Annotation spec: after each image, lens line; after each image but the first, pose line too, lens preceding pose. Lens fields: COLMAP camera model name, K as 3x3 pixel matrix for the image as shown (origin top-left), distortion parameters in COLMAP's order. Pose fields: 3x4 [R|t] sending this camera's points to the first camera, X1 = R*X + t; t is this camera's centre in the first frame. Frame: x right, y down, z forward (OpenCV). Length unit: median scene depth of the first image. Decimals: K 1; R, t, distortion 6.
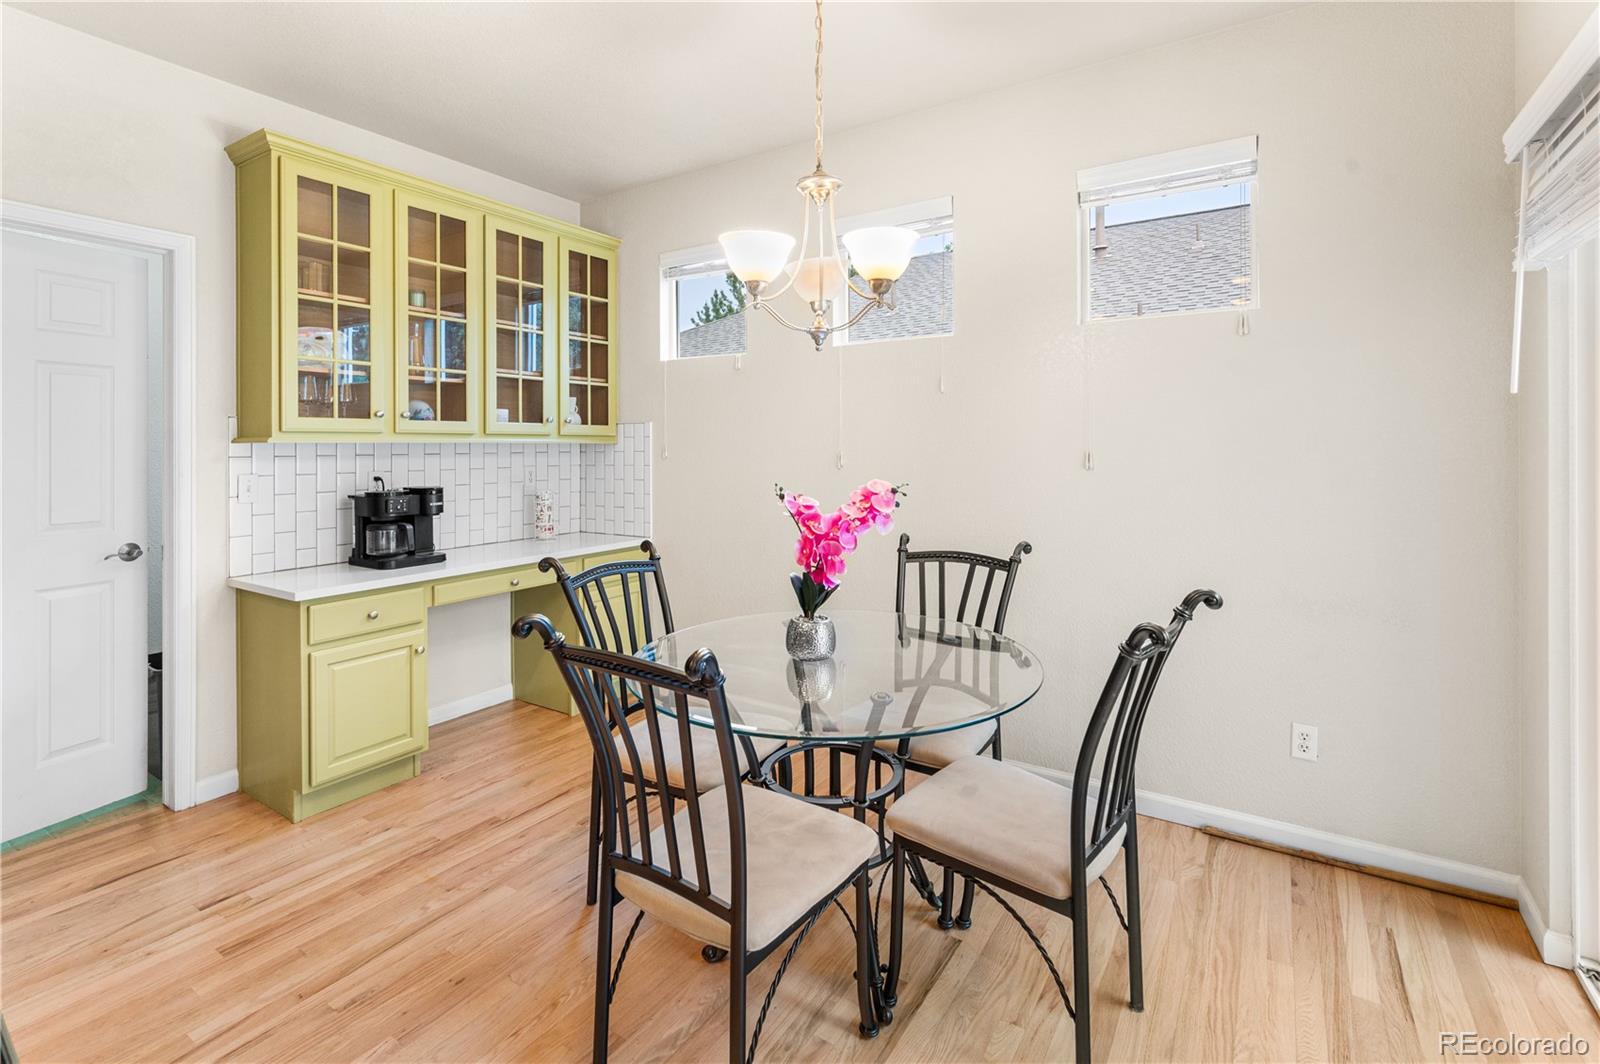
lens RADIAL K [[734.6, 0, 793.5], [0, 734.6, 447.5], [0, 0, 1]] dist [0.000420, 0.000049]
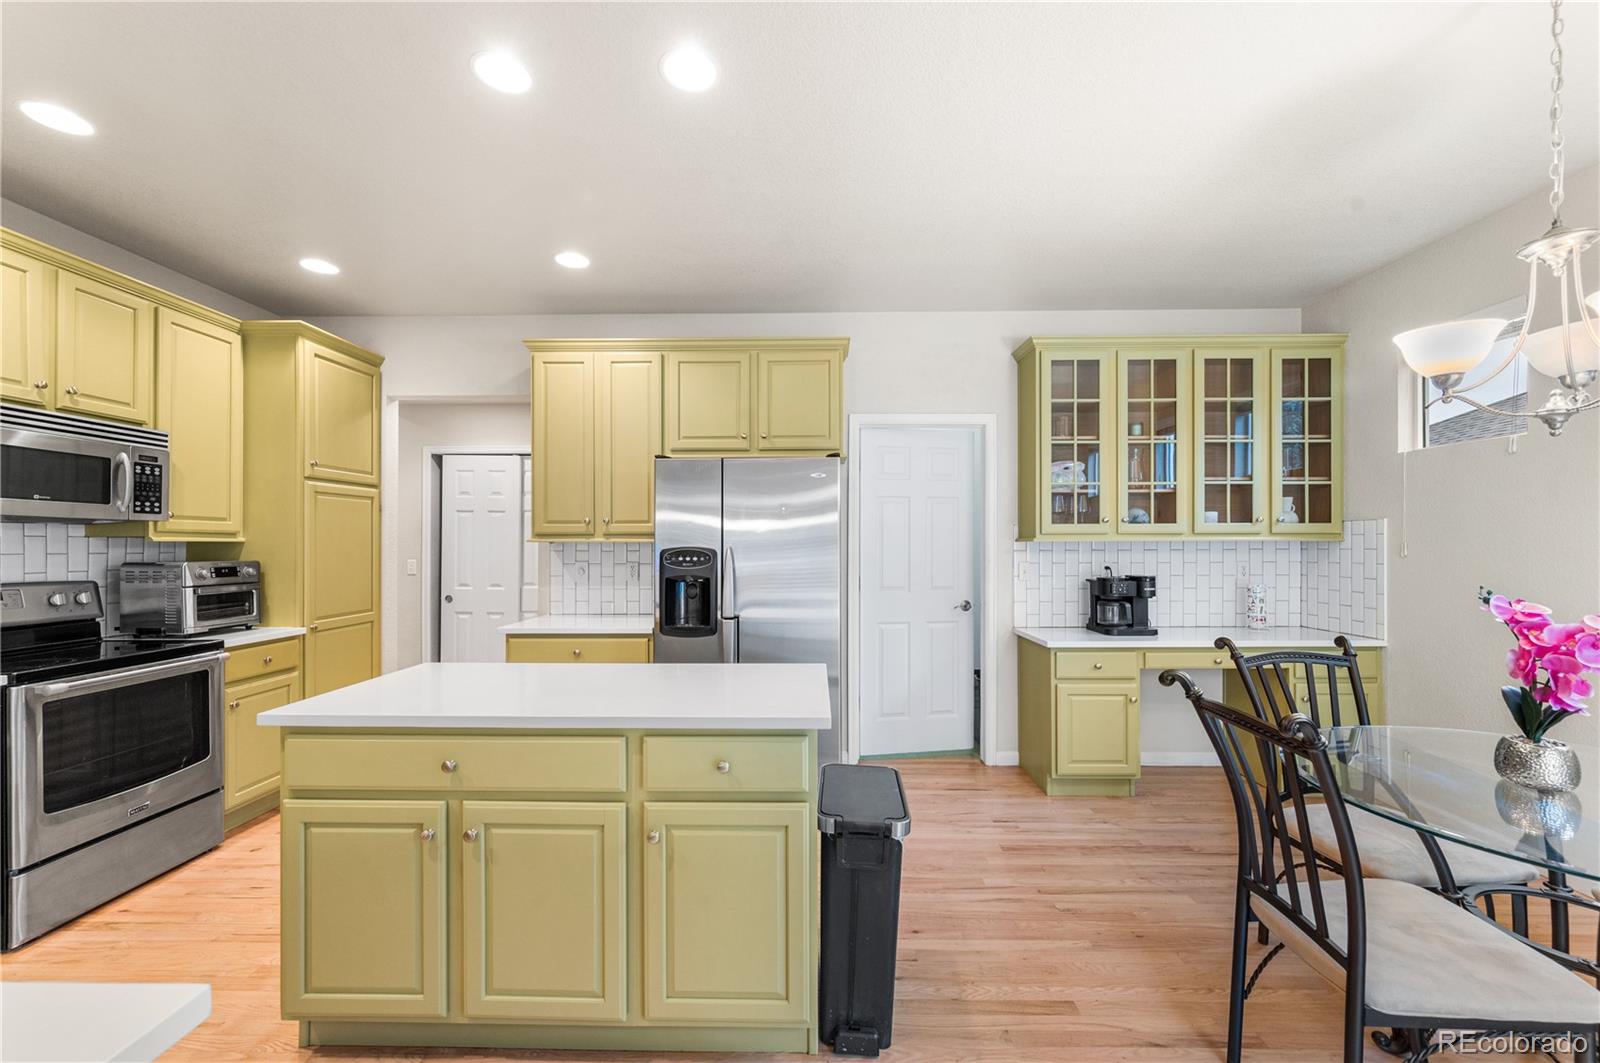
lens RADIAL K [[640.3, 0, 800.4], [0, 640.3, 540.7], [0, 0, 1]] dist [-0.000338, -0.000015]
pose [[0.533187, -0.001659, -0.845996, 0.140102], [-0.001210, 0.999996, -0.002723, -0.003493], [0.845997, 0.002475, 0.533183, -0.109184]]
